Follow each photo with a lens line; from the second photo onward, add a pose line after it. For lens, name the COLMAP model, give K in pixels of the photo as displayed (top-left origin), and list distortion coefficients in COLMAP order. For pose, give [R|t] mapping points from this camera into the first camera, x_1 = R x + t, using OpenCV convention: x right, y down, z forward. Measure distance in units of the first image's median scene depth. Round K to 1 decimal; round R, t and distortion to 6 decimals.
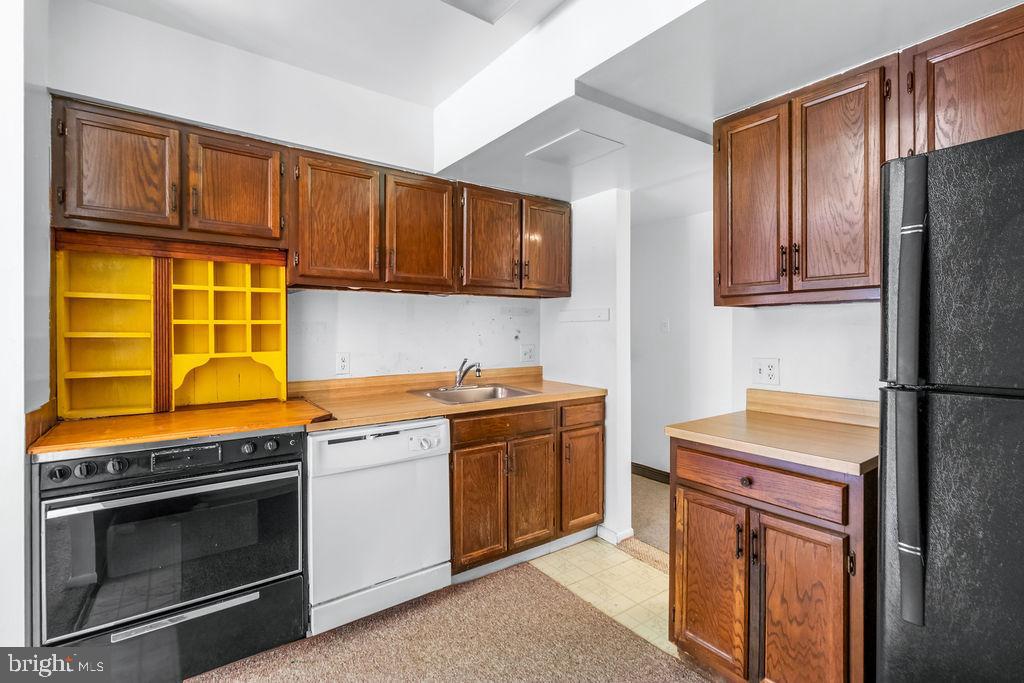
lens RADIAL K [[469.8, 0, 513.4], [0, 469.8, 331.2], [0, 0, 1]] dist [0.000424, 0.000373]
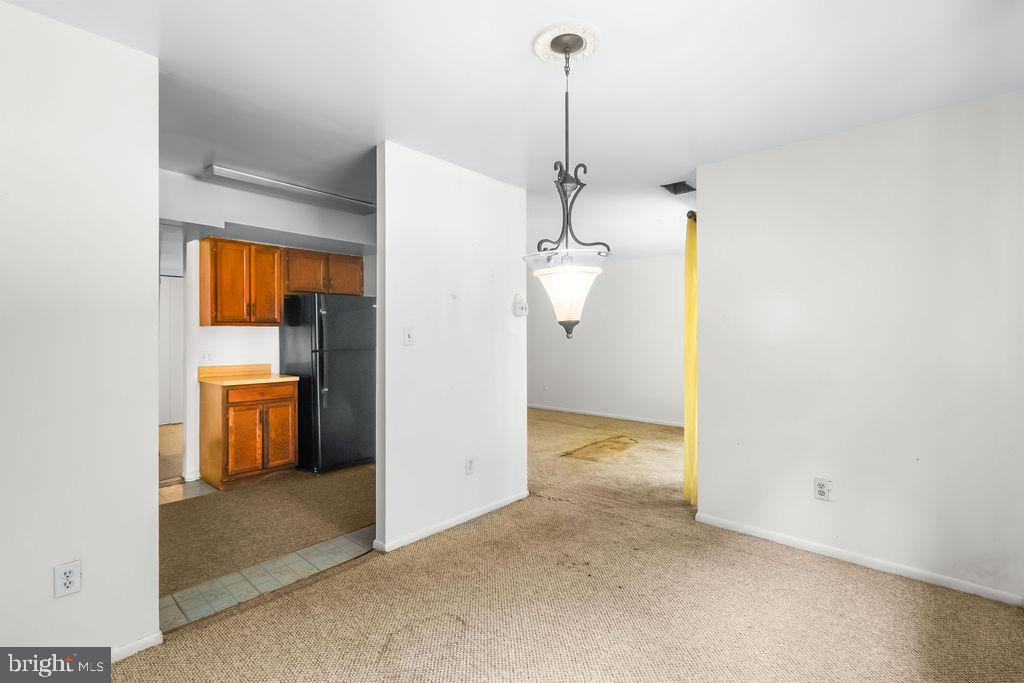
lens RADIAL K [[467.1, 0, 511.3], [0, 467.1, 337.8], [0, 0, 1]] dist [-0.000298, -0.000149]
pose [[-0.204940, -0.004493, 0.978764, -1.649583], [0.001341, 0.999987, 0.004871, -0.006770], [-0.978774, 0.002311, -0.204931, 0.111973]]
